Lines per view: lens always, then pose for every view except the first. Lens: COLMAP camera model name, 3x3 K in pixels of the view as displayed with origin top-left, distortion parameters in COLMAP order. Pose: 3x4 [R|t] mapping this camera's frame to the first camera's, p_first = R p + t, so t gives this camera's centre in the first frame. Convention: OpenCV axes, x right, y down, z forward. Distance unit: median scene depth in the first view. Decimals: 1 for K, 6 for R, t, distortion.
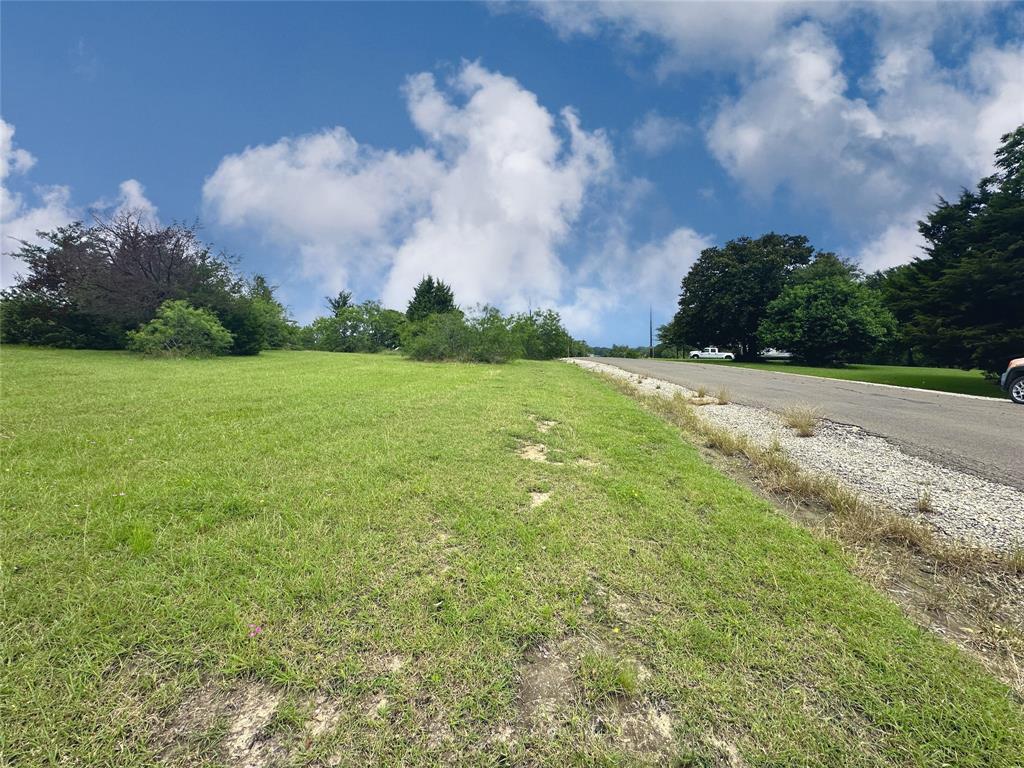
lens RADIAL K [[411.1, 0, 513.8], [0, 411.1, 385.4], [0, 0, 1]] dist [-0.003252, 0.000682]
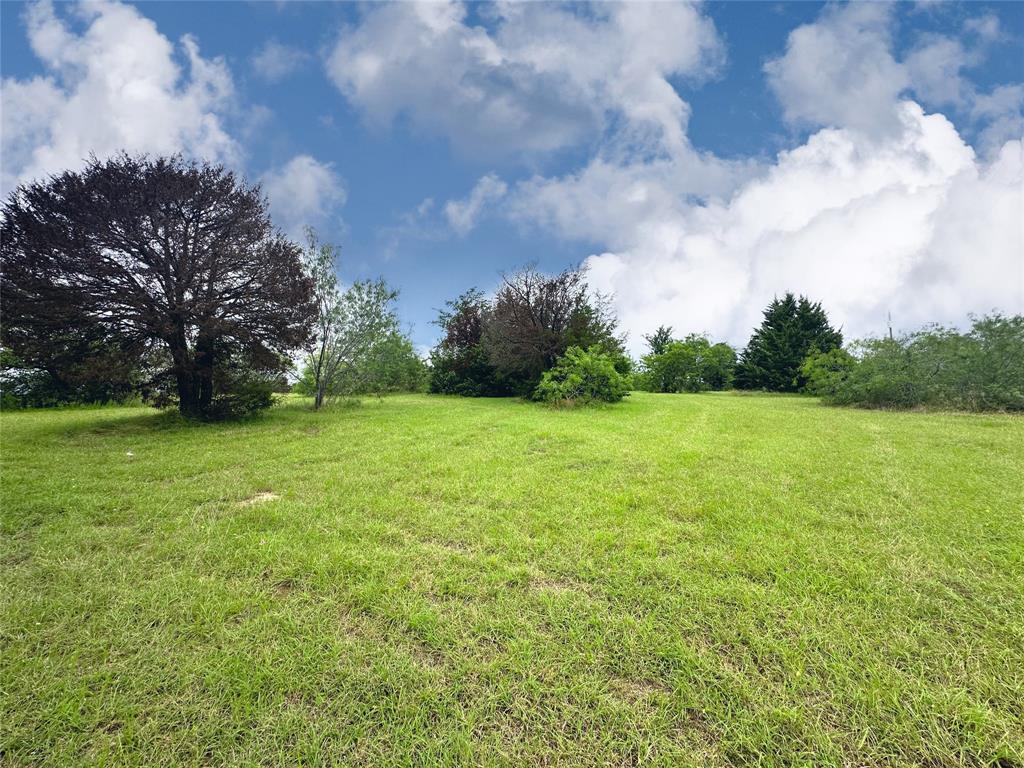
lens RADIAL K [[411.1, 0, 509.6], [0, 411.1, 385.7], [0, 0, 1]] dist [-0.003252, 0.000682]
pose [[0.822139, -0.025274, -0.568725, -3.316487], [-0.023585, 0.996644, -0.078385, -0.315085], [0.568798, 0.077857, 0.818784, 1.203127]]
